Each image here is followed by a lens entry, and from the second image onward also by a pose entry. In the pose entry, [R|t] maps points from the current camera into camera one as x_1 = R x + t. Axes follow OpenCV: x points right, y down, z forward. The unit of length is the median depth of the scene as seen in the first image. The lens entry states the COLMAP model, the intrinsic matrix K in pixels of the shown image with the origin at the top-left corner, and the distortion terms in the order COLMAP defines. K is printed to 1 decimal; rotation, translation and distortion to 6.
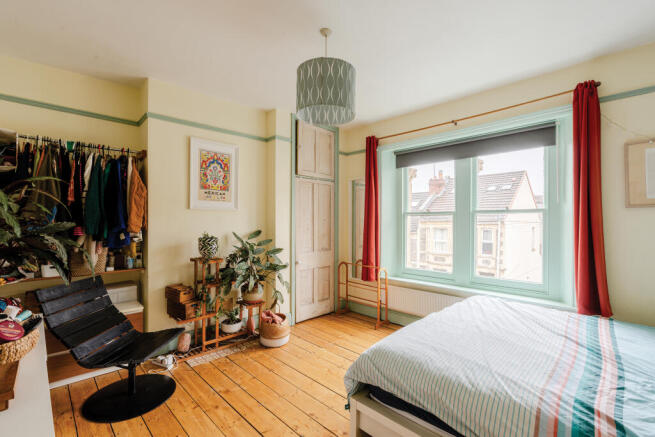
lens RADIAL K [[291.7, 0, 327.5], [0, 291.7, 218.5], [0, 0, 1]] dist [-0.001890, 0.001290]
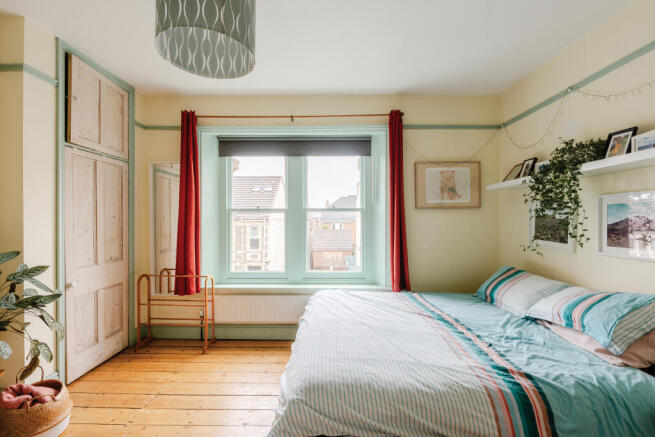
lens RADIAL K [[291.7, 0, 327.5], [0, 291.7, 218.5], [0, 0, 1]] dist [-0.001890, 0.001290]
pose [[0.716948, 0.002033, 0.697123, -0.141305], [-0.007333, 0.999962, 0.004626, 0.002851], [-0.697088, -0.008428, 0.716936, 0.182205]]
